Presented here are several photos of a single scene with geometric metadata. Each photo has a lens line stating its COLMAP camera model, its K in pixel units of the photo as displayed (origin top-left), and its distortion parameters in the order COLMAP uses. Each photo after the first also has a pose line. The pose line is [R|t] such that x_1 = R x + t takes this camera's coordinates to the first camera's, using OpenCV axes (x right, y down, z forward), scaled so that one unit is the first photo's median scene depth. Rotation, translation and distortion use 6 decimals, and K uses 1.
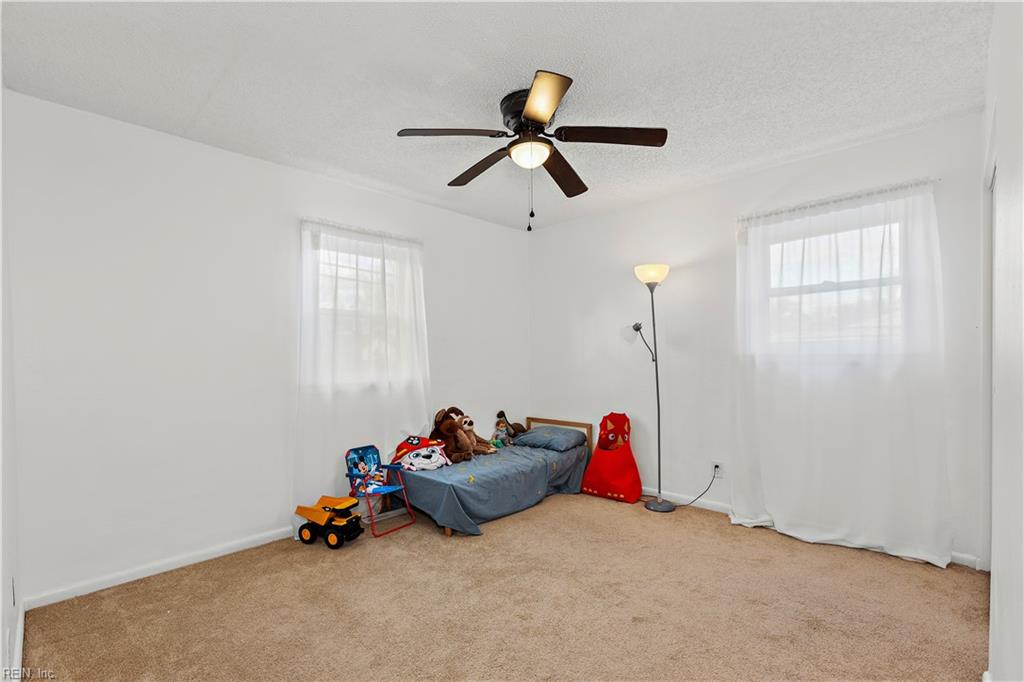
lens RADIAL K [[468.0, 0, 510.6], [0, 468.0, 357.0], [0, 0, 1]] dist [-0.001016, -0.000163]
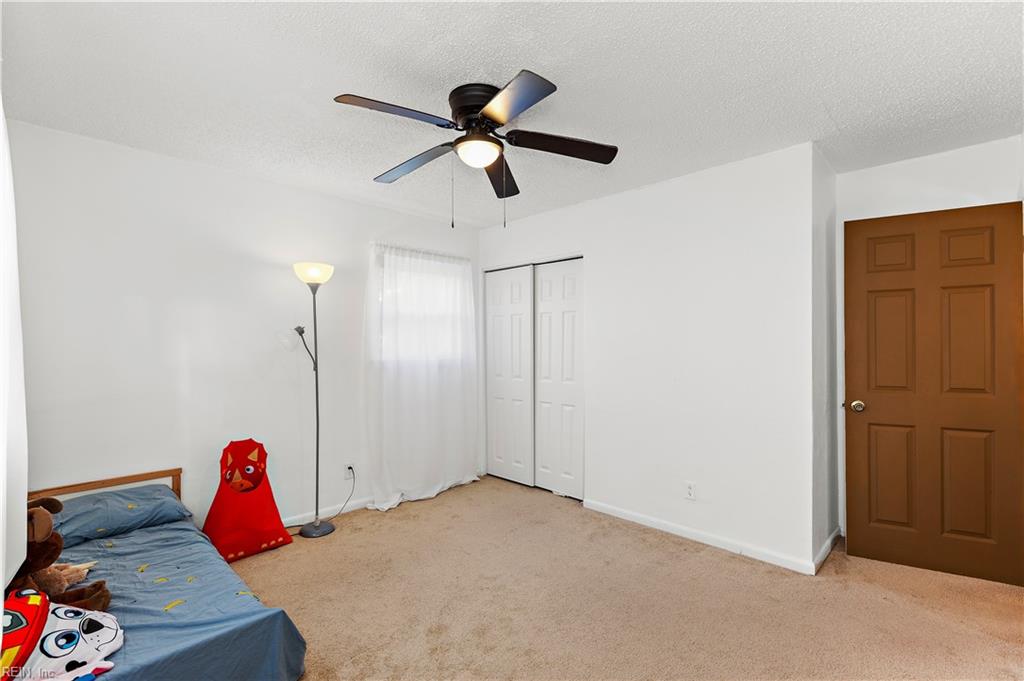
lens RADIAL K [[451.3, 0, 508.5], [0, 451.3, 345.4], [0, 0, 1]] dist [-0.001799, -0.000256]
pose [[0.003398, 0.021548, 0.999762, -0.590008], [0.013472, 0.999676, -0.021592, -0.014899], [-0.999903, 0.013542, 0.003107, 0.654025]]
